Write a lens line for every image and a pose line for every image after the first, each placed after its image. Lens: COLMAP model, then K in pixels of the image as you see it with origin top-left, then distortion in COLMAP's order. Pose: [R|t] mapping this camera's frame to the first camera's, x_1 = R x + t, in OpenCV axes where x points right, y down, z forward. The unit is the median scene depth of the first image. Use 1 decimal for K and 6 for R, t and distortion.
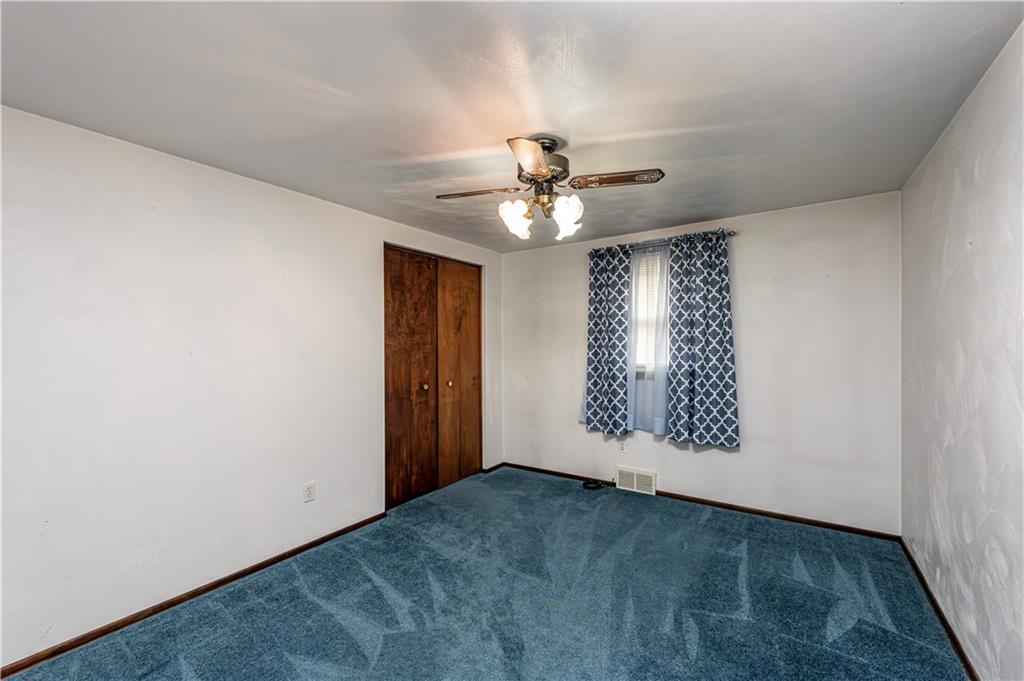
lens RADIAL K [[408.5, 0, 508.8], [0, 408.5, 348.1], [0, 0, 1]] dist [-0.001245, -0.000086]
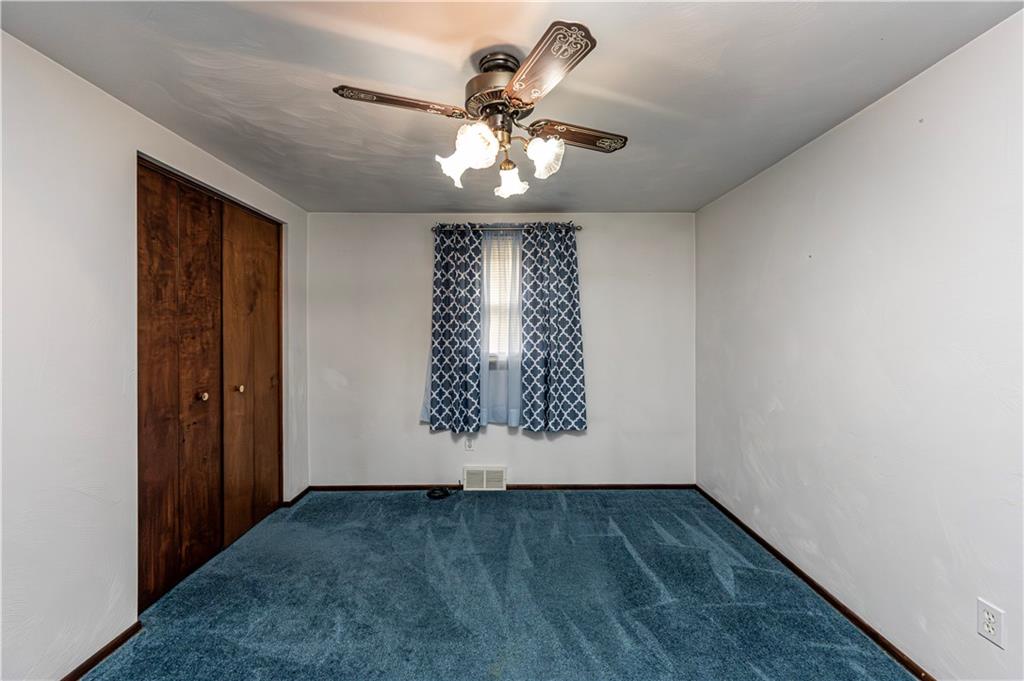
lens RADIAL K [[409.4, 0, 512.1], [0, 409.4, 334.6], [0, 0, 1]] dist [-0.002151, -0.000266]
pose [[0.822487, 0.002758, 0.568777, -0.180294], [-0.000078, 0.999989, -0.004736, 0.000450], [-0.568784, 0.003850, 0.822478, 0.206520]]
